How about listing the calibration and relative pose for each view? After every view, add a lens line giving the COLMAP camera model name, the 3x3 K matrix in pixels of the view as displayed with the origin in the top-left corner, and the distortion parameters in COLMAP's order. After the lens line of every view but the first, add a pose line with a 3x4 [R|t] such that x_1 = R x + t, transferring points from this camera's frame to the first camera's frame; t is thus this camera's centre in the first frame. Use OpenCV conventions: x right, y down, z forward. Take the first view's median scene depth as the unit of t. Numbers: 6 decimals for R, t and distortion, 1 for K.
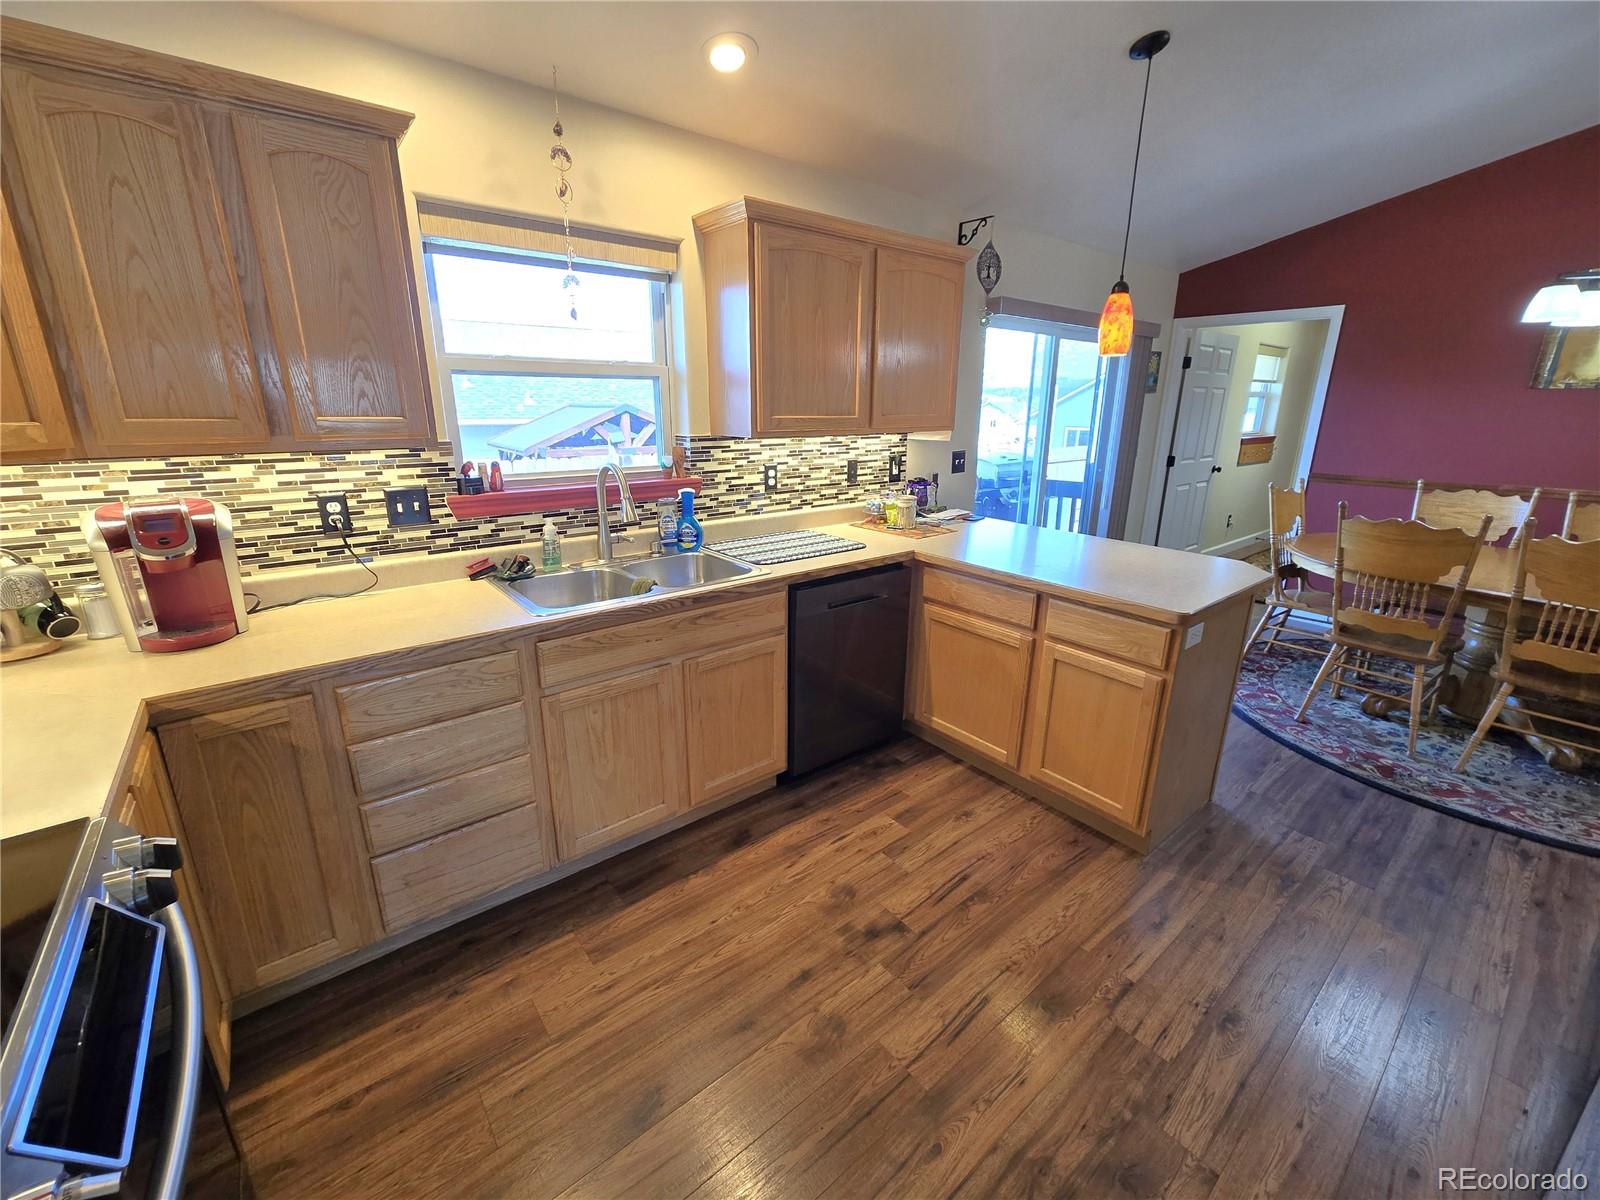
lens RADIAL K [[662.3, 0, 801.8], [0, 662.3, 592.2], [0, 0, 1]] dist [0.000167, 0.000442]
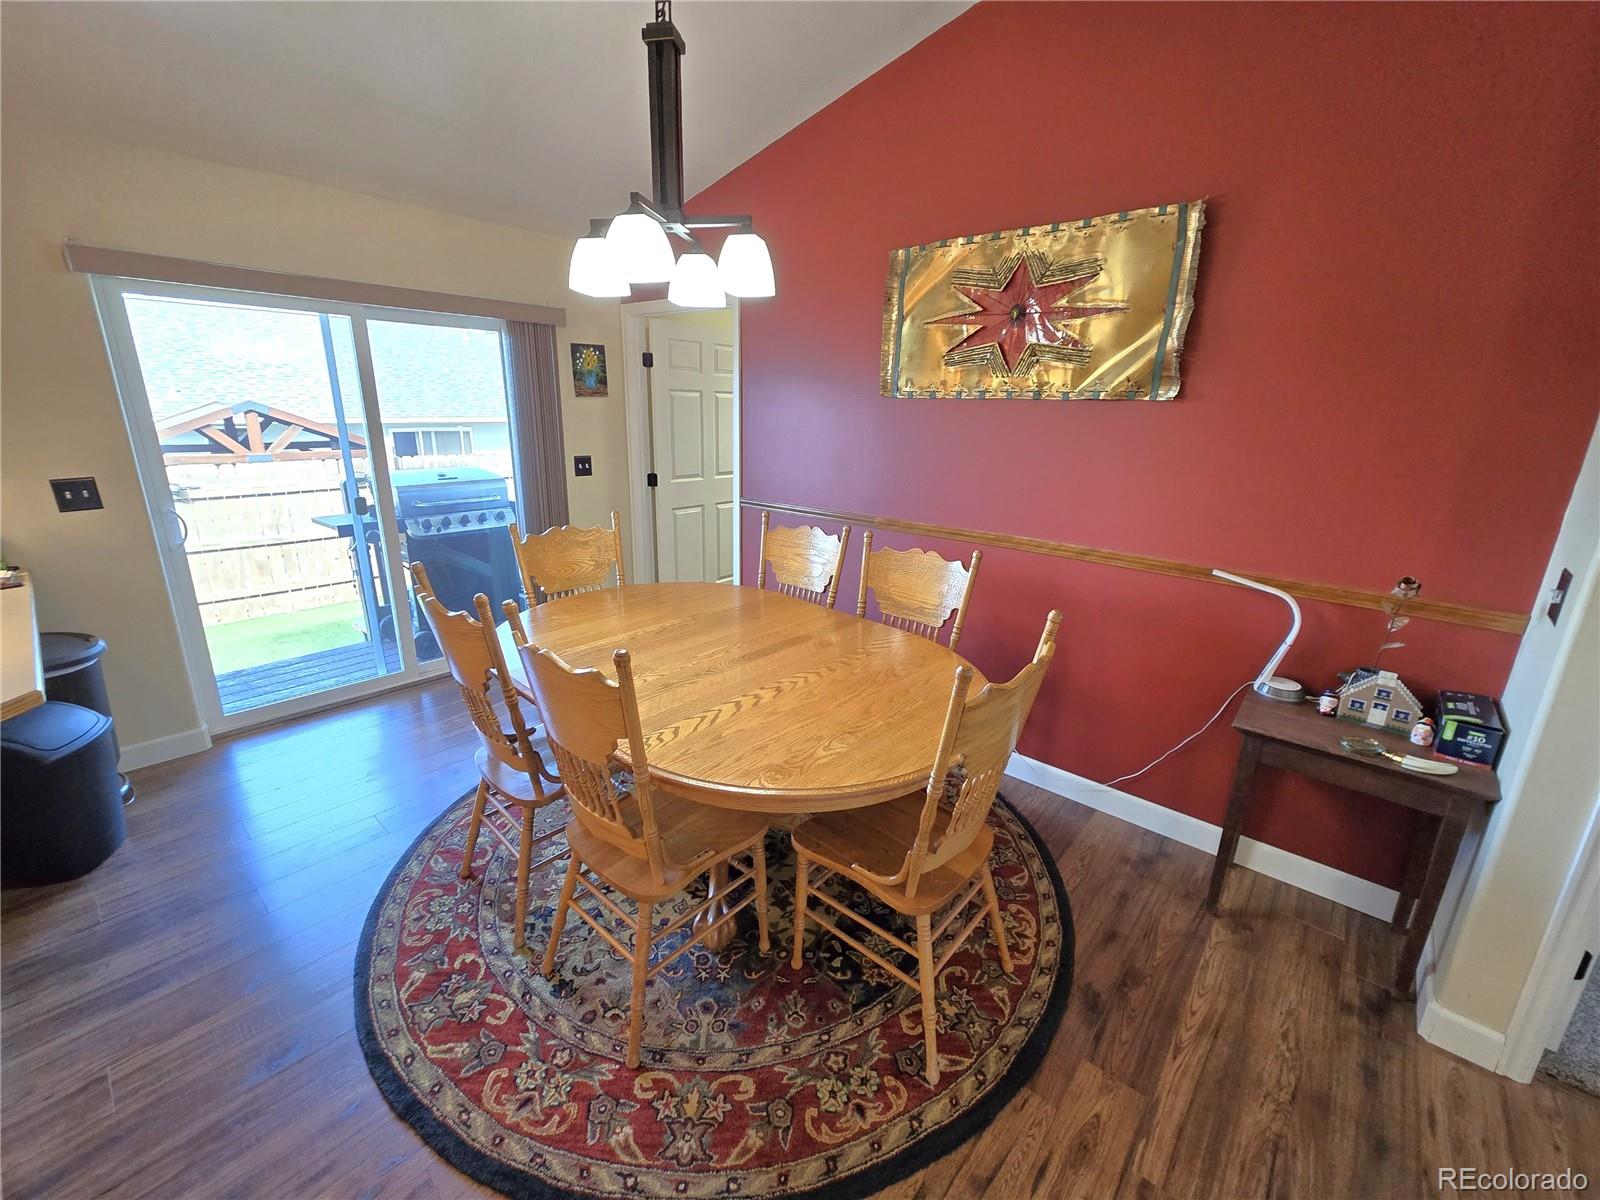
lens RADIAL K [[662.3, 0, 801.8], [0, 662.3, 592.2], [0, 0, 1]] dist [0.000167, 0.000442]
pose [[0.985193, -0.034931, 0.167856, 0.972530], [0.034787, 0.999388, 0.003795, -0.088698], [-0.167886, 0.002101, 0.985804, 0.252396]]
